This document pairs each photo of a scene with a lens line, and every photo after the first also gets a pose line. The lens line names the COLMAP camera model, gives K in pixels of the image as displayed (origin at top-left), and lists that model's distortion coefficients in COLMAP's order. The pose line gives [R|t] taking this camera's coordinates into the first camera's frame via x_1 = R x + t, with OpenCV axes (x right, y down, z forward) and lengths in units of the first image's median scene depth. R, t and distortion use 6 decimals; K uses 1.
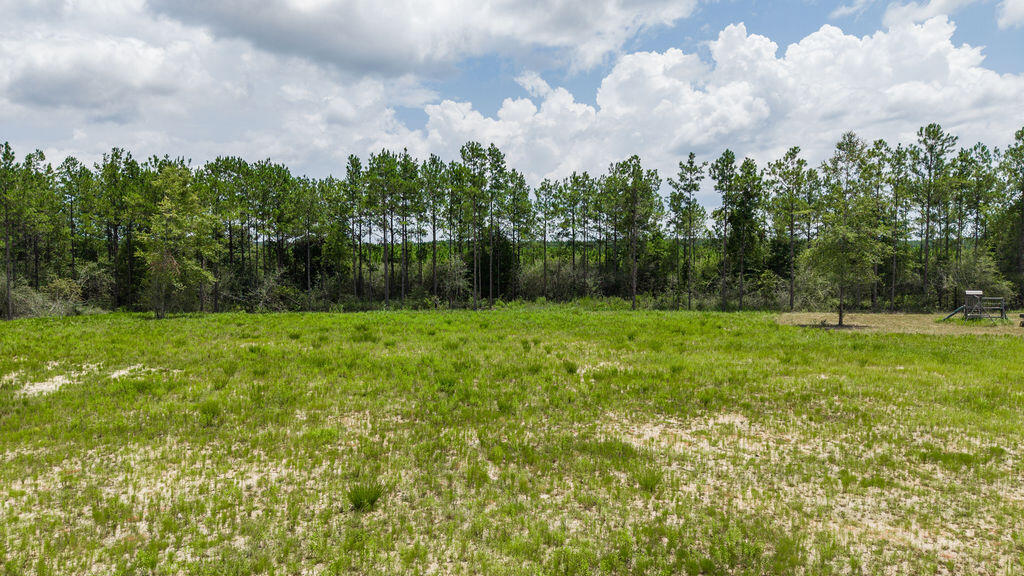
lens RADIAL K [[710.1, 0, 550.4], [0, 710.1, 289.3], [0, 0, 1]] dist [0.034150, -0.037196]
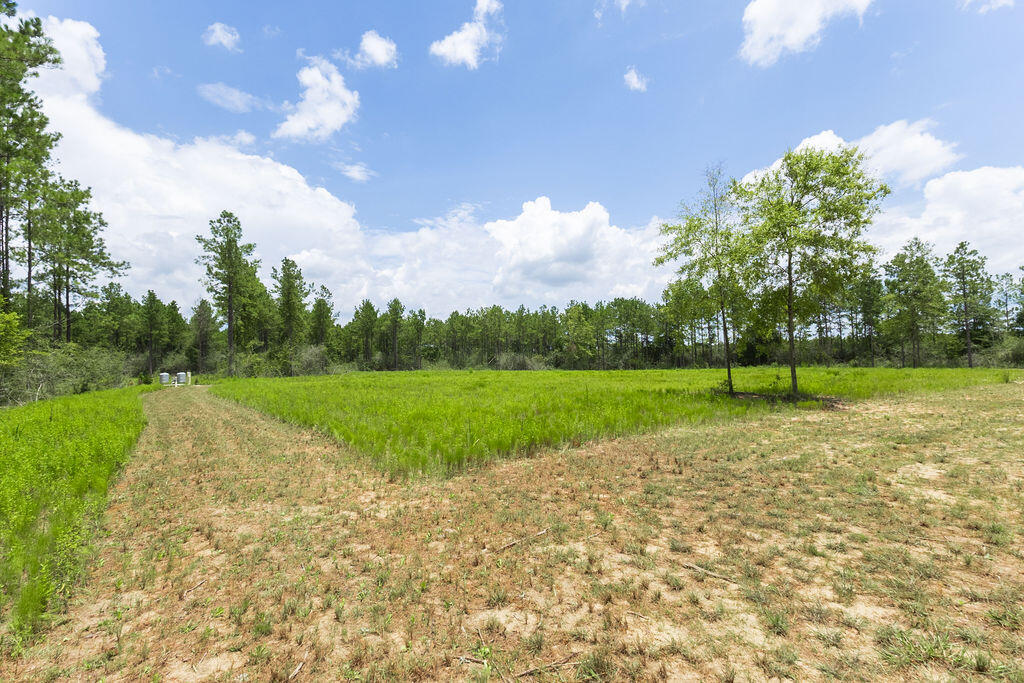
lens RADIAL K [[474.1, 0, 494.0], [0, 474.1, 326.5], [0, 0, 1]] dist [0.003881, -0.000275]
pose [[0.659764, -0.069411, -0.748261, 0.366750], [-0.011150, 0.994711, -0.102104, 0.045253], [0.751390, 0.075708, 0.655500, -0.172826]]
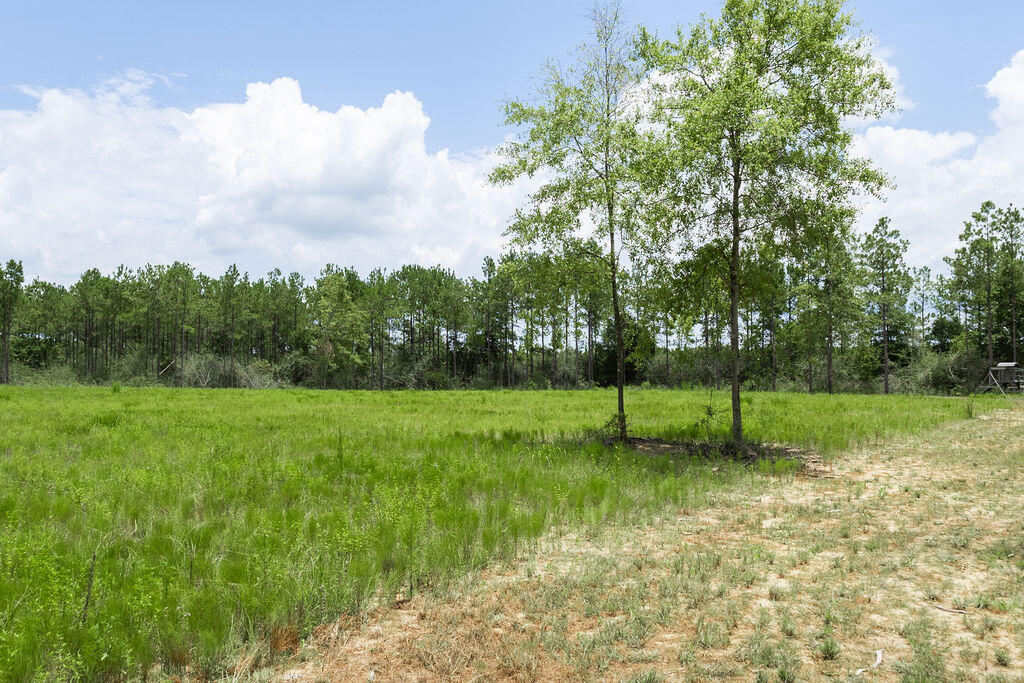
lens RADIAL K [[799.6, 0, 509.0], [0, 799.6, 337.0], [0, 0, 1]] dist [0.019453, -0.024297]
pose [[0.894297, -0.018090, -0.447108, 0.322949], [-0.020645, 0.996450, -0.081610, 0.043641], [0.446998, 0.082214, 0.890749, -0.112855]]
